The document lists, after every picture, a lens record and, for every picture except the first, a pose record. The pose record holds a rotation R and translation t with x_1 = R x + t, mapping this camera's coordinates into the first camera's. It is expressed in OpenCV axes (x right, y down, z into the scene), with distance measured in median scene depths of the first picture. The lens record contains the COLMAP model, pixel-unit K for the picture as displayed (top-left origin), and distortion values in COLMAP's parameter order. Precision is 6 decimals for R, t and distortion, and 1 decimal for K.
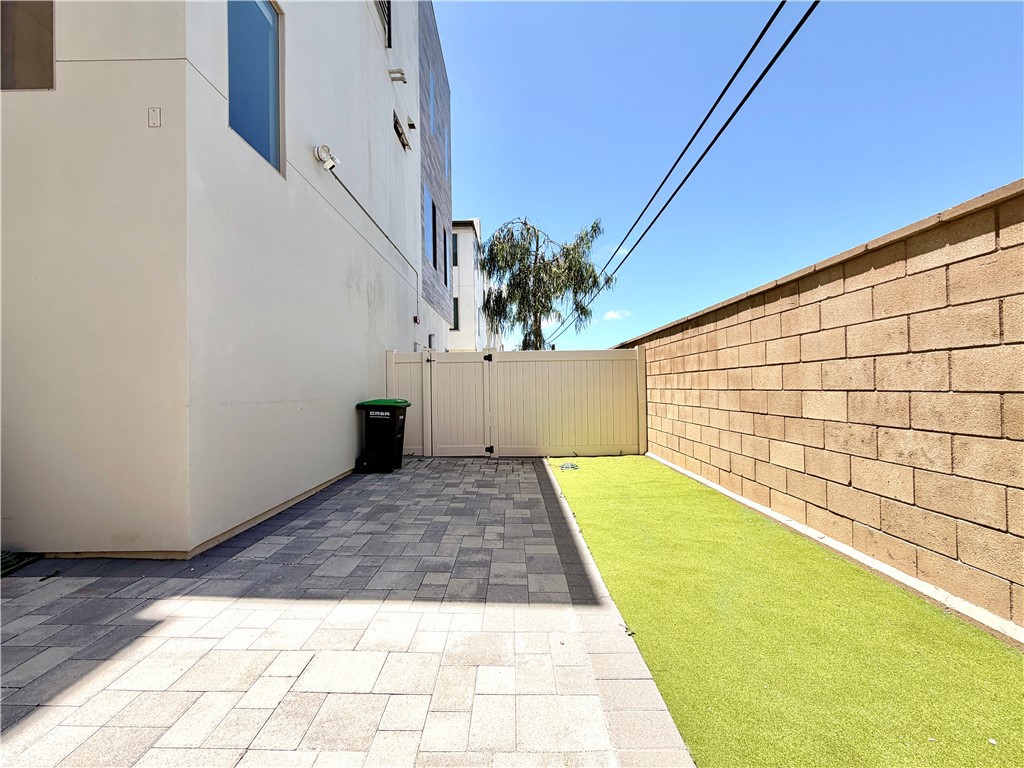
lens RADIAL K [[409.4, 0, 509.8], [0, 409.4, 384.2], [0, 0, 1]] dist [0.000032, 0.000262]
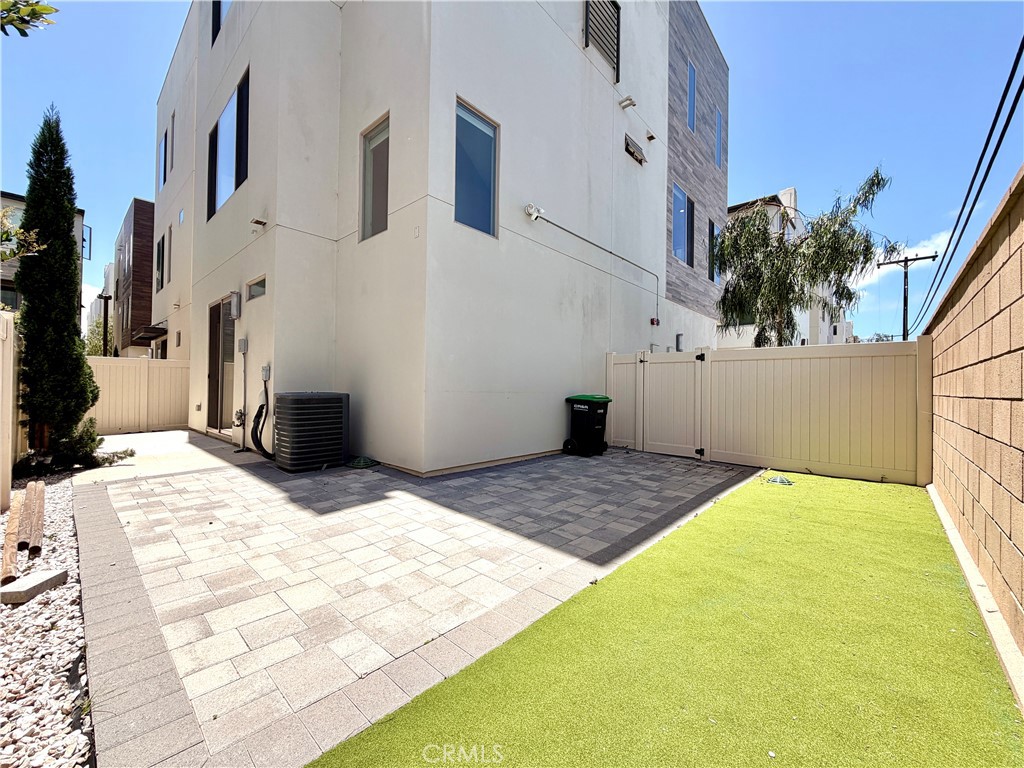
lens RADIAL K [[409.4, 0, 506.8], [0, 409.4, 383.6], [0, 0, 1]] dist [0.000032, 0.000262]
pose [[0.739188, 0.018752, -0.673238, 0.422128], [-0.019181, 0.999793, 0.006788, 0.000779], [0.673225, 0.007895, 0.739395, -0.044831]]
